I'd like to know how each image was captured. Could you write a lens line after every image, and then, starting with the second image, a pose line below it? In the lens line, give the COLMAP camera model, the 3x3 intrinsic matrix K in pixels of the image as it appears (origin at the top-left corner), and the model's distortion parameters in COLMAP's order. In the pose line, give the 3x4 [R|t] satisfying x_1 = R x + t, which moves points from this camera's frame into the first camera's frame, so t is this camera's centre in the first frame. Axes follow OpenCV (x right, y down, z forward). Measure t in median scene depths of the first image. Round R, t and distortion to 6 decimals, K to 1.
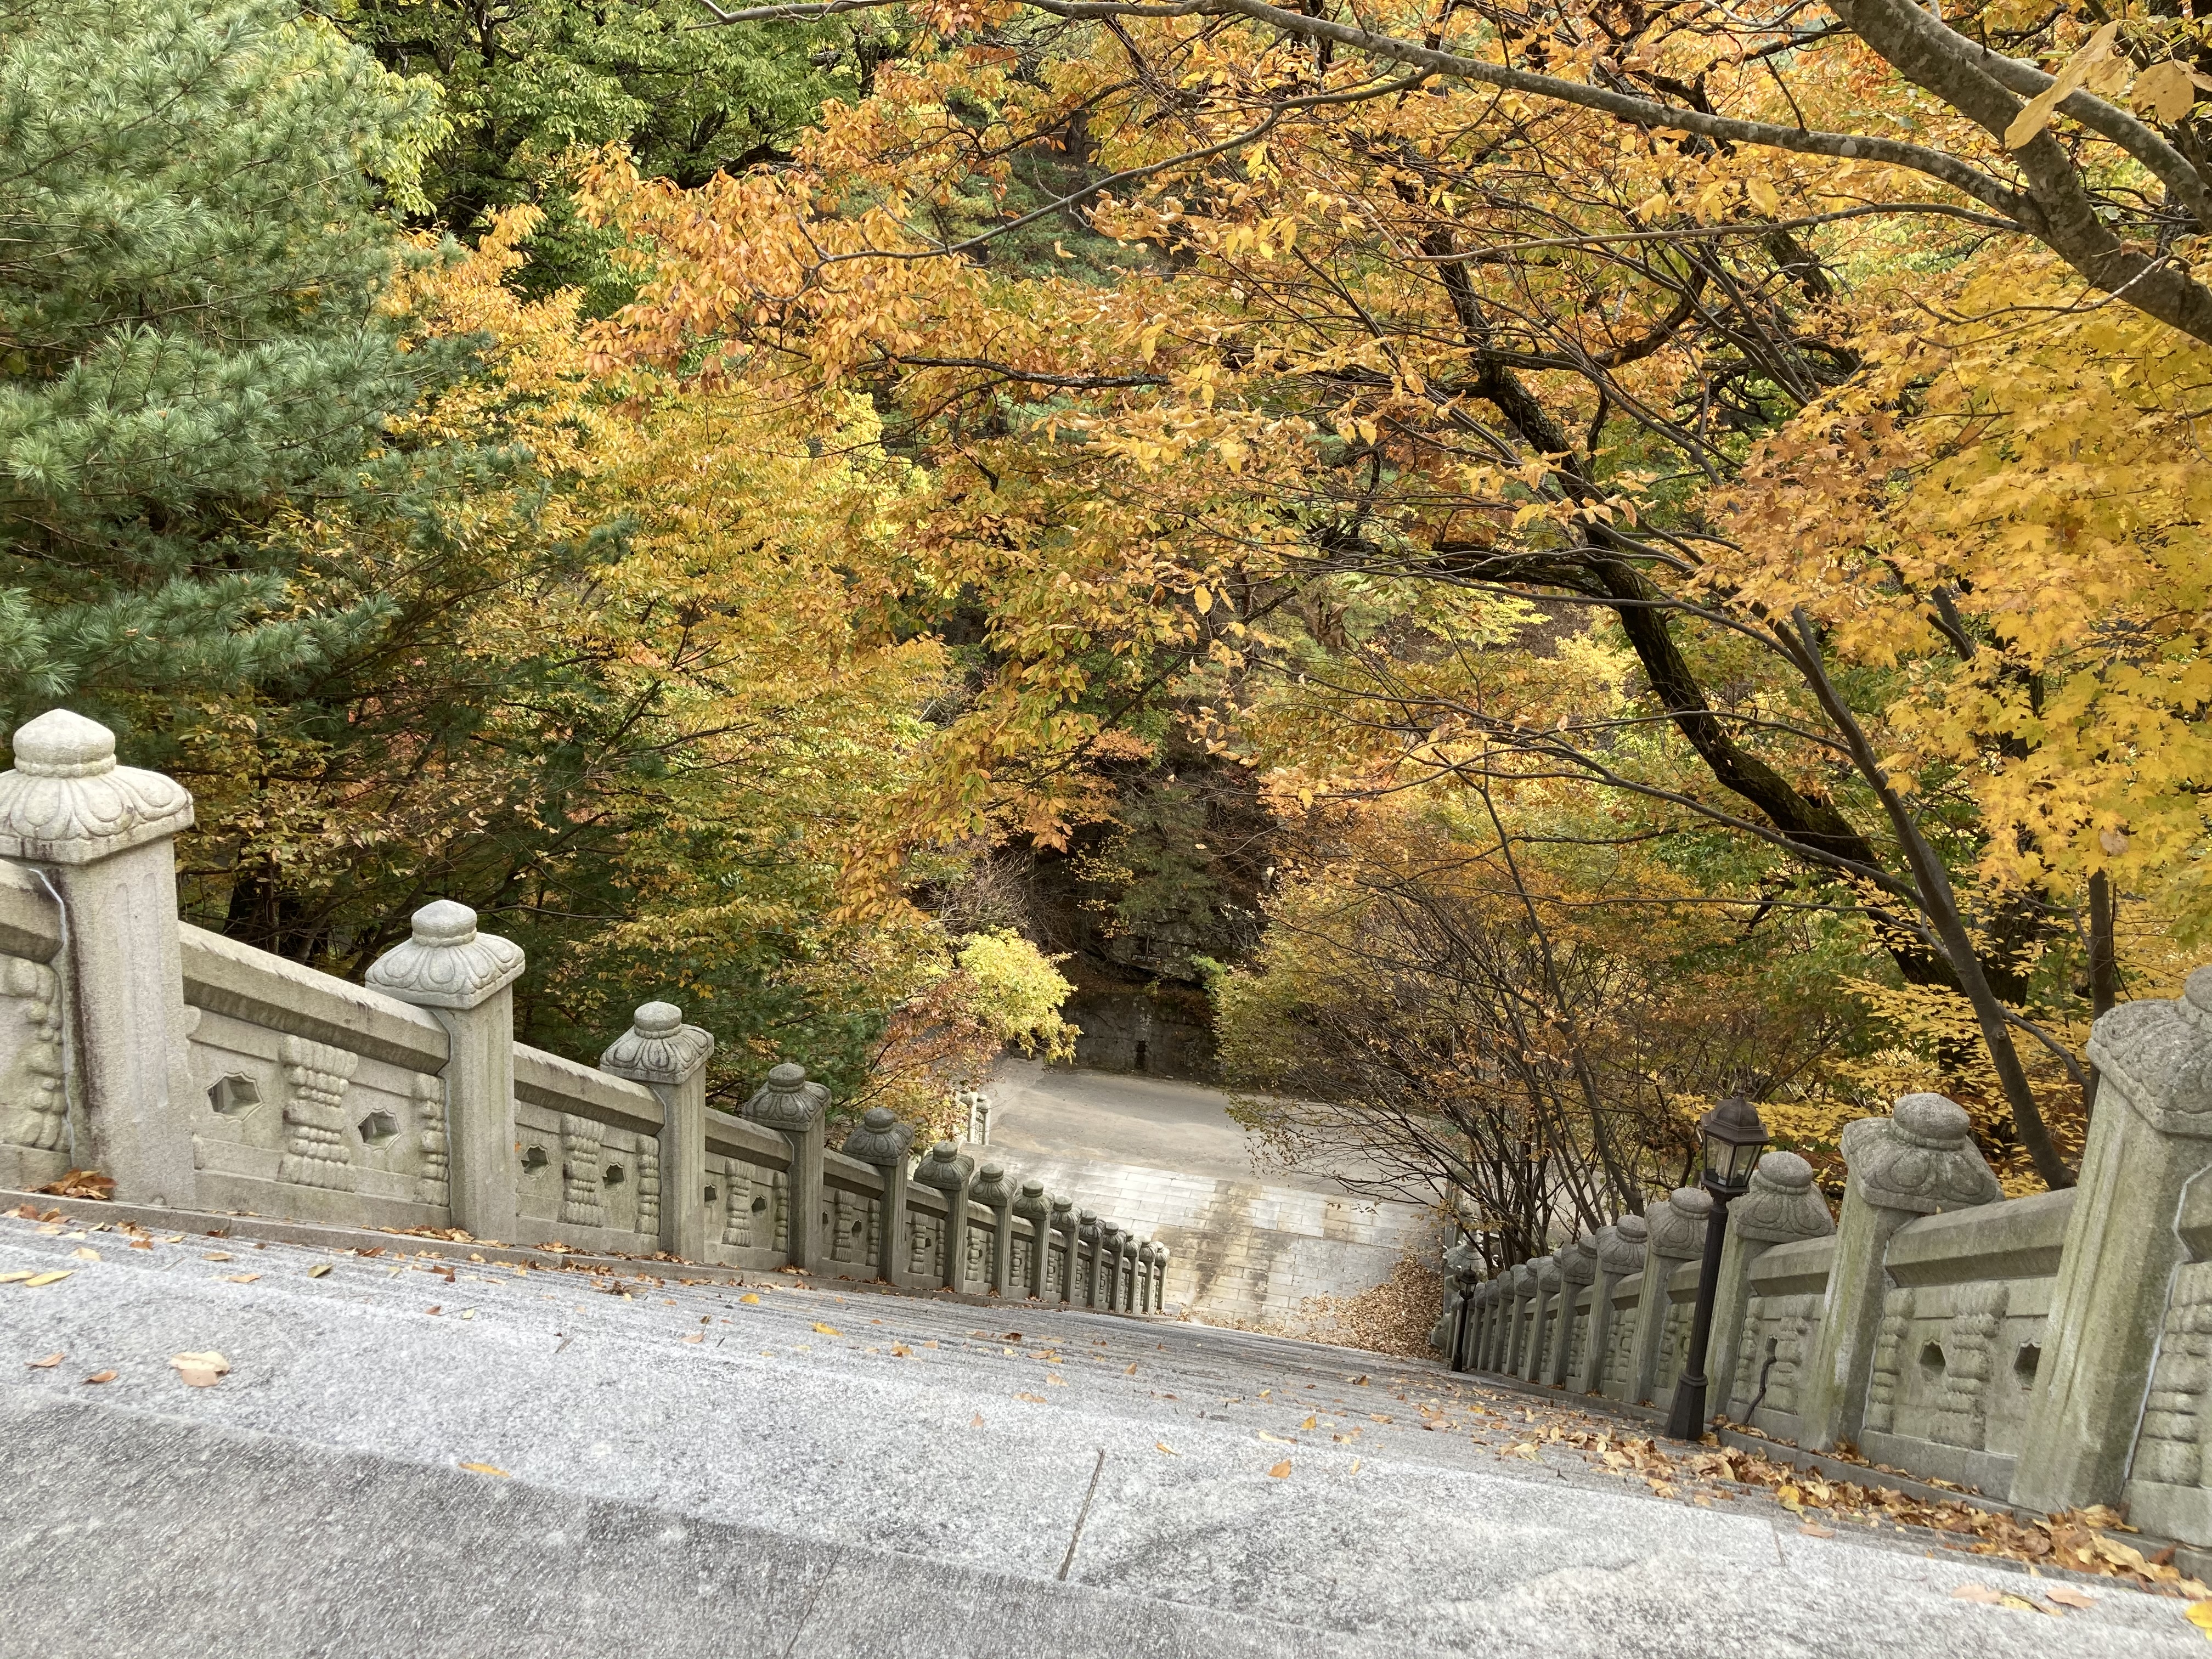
lens RADIAL K [[1801.7, 0, 1102.0], [0, 1801.7, 795.4], [0, 0, 1]] dist [-0.000106, -0.002867]
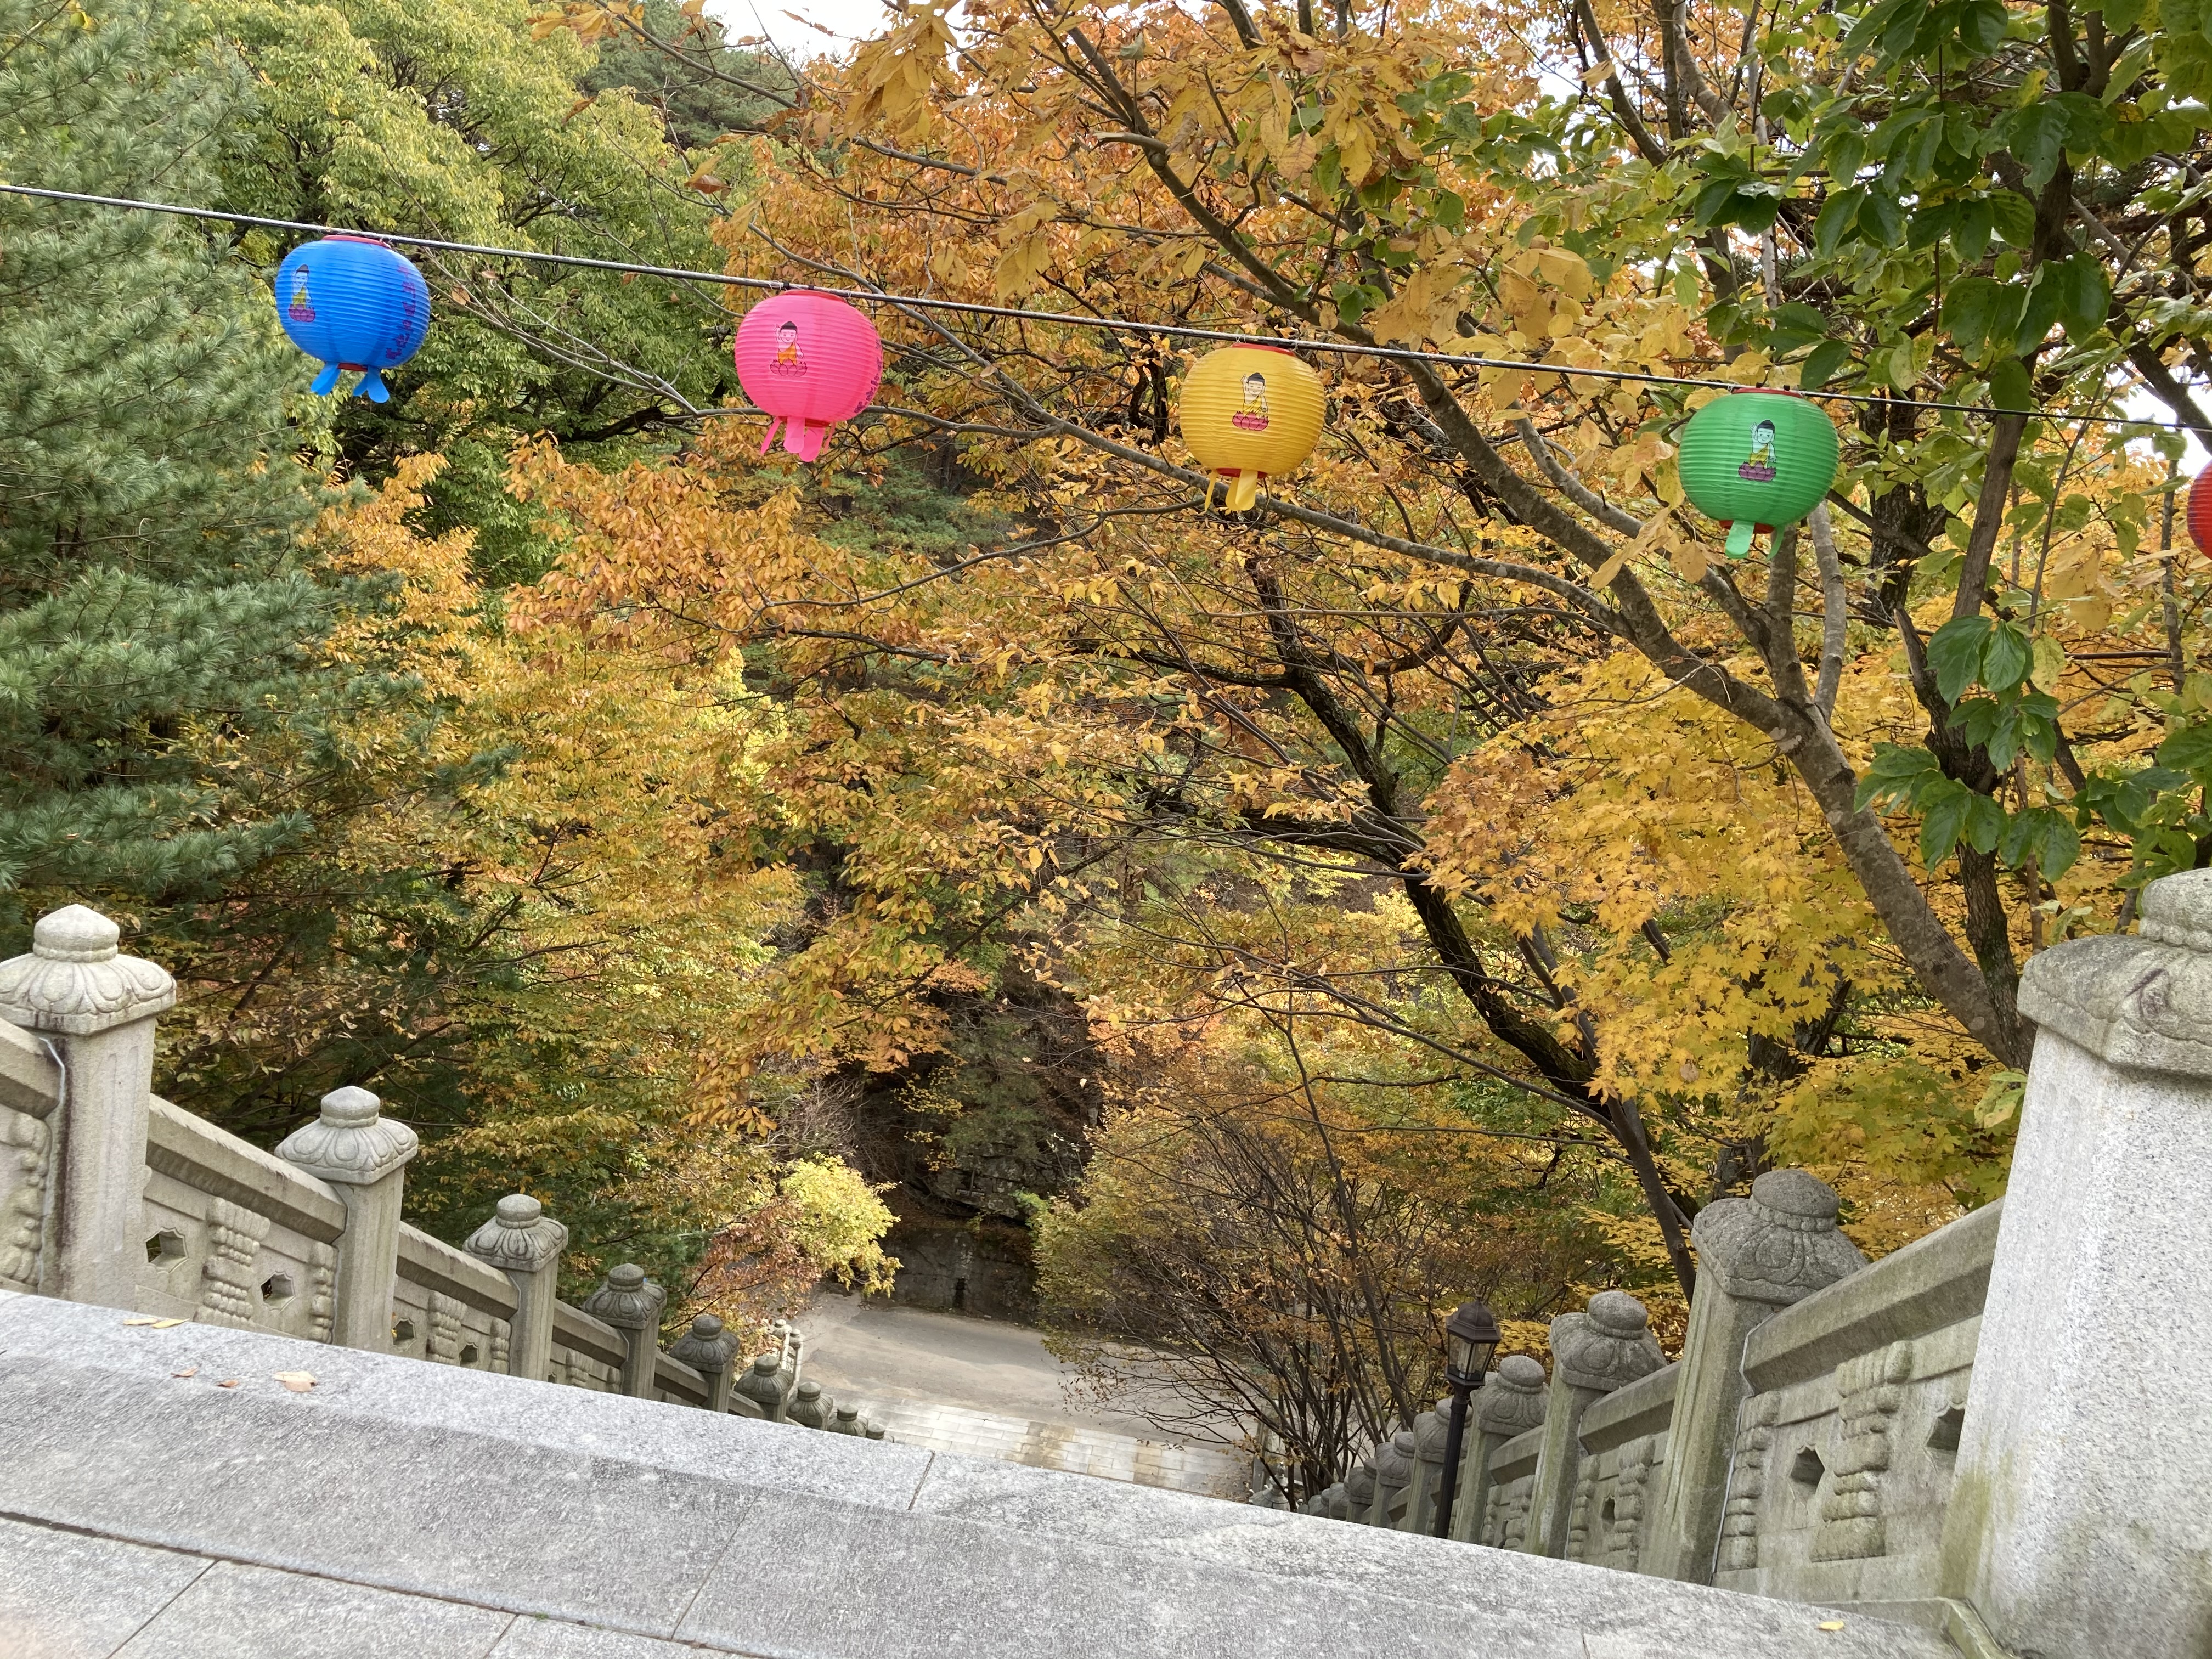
lens RADIAL K [[1810.4, 0, 1106.0], [0, 1810.4, 829.5], [0, 0, 1]] dist [0.170309, -0.267593]
pose [[0.994714, 0.050661, 0.089313, -0.005135], [-0.040435, 0.992795, -0.112800, 0.006702], [-0.094384, 0.108593, 0.989595, -0.138349]]
